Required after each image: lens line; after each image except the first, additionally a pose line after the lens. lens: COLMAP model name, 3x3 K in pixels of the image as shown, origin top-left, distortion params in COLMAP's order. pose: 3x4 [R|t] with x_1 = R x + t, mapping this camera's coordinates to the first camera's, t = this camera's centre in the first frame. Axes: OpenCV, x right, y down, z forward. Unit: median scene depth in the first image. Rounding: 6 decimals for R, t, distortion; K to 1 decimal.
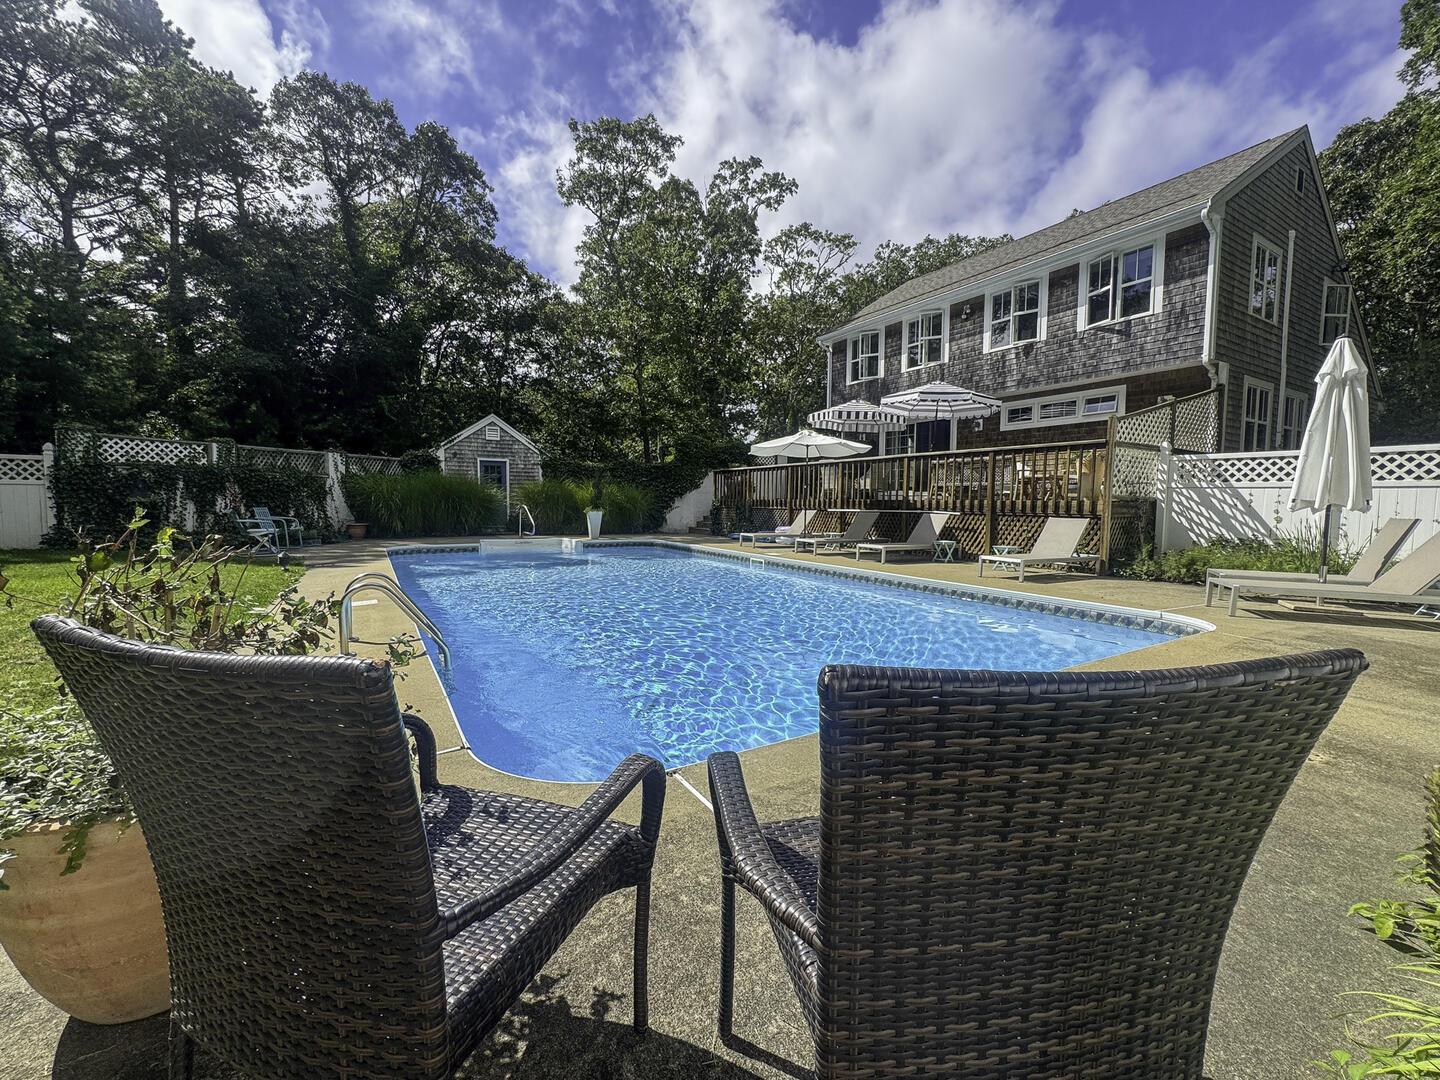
lens RADIAL K [[580.2, 0, 720.0], [0, 580.2, 540.0], [0, 0, 1]] dist [-0.001351, -0.000508]
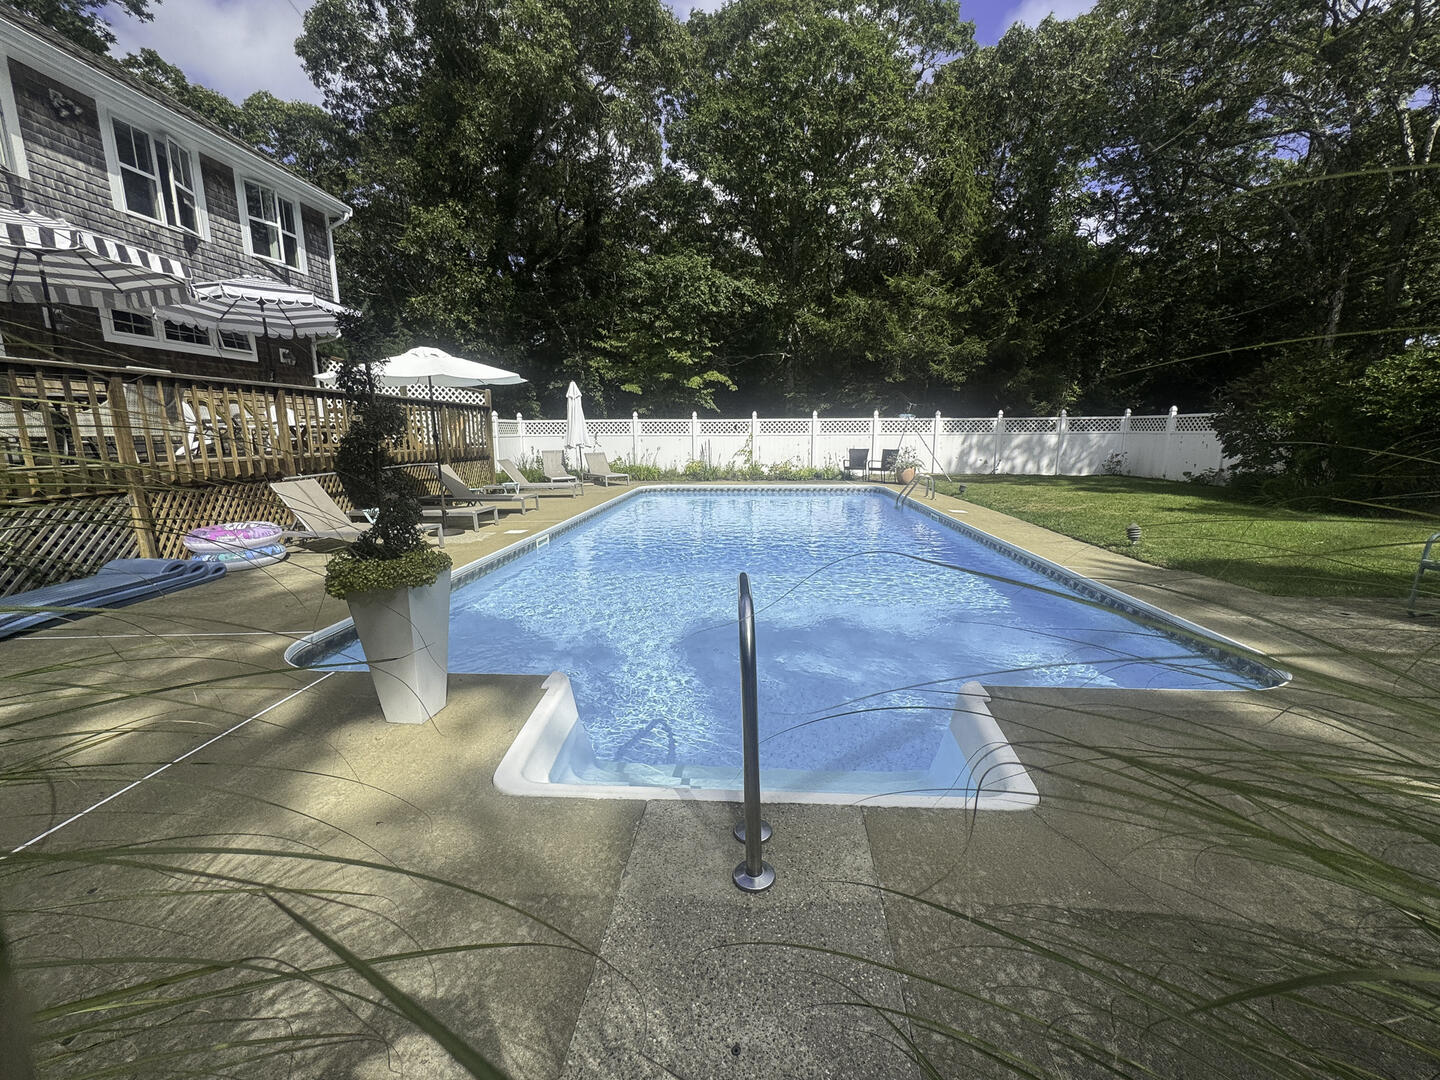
lens RADIAL K [[580.2, 0, 720.0], [0, 580.2, 540.0], [0, 0, 1]] dist [-0.001351, -0.000508]
pose [[-0.818295, -0.105283, 0.565075, -0.447848], [0.040700, 0.970002, 0.239666, -0.109838], [-0.573356, 0.219116, -0.789463, 1.225162]]
